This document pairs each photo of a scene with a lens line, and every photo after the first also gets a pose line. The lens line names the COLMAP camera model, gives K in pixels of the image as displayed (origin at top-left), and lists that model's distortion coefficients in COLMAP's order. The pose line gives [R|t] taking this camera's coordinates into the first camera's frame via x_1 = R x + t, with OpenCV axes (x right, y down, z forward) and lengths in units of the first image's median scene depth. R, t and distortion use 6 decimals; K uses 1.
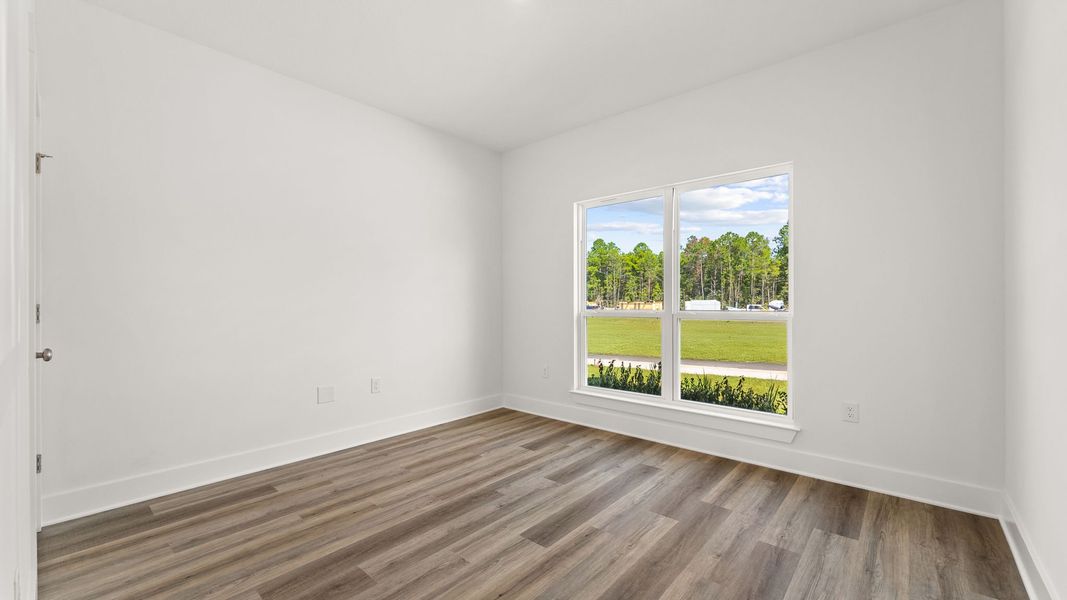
lens RADIAL K [[431.4, 0, 535.0], [0, 431.4, 302.7], [0, 0, 1]] dist [0.001916, 0.000049]
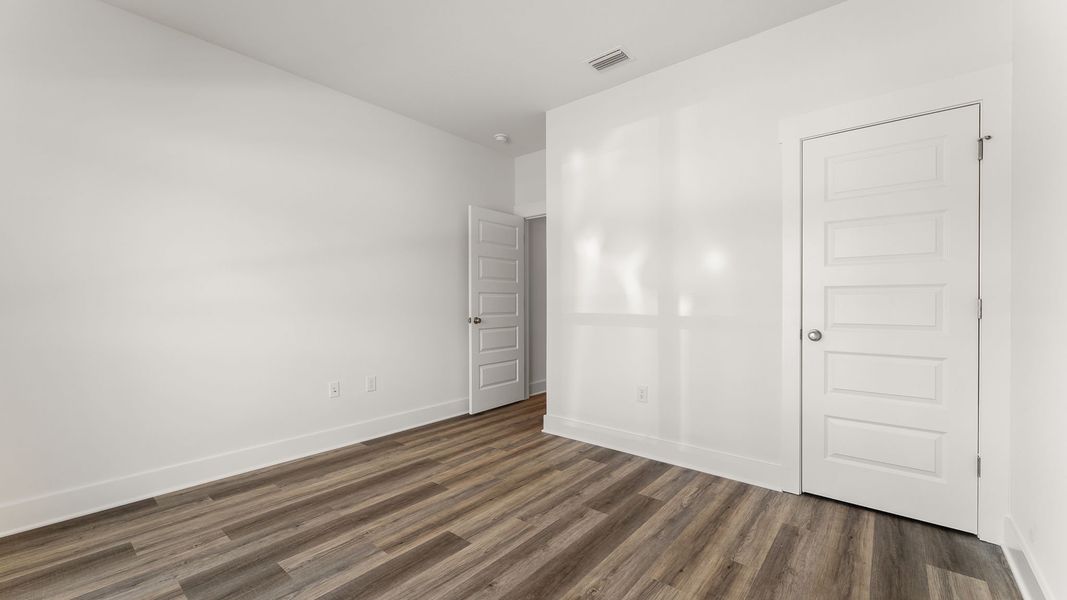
lens RADIAL K [[431.4, 0, 532.6], [0, 431.4, 301.6], [0, 0, 1]] dist [0.001916, 0.000049]
pose [[-0.999831, 0.006092, -0.017372, -0.160963], [0.006138, 0.999978, -0.002599, 0.006956], [0.017355, -0.002705, -0.999846, 1.997202]]
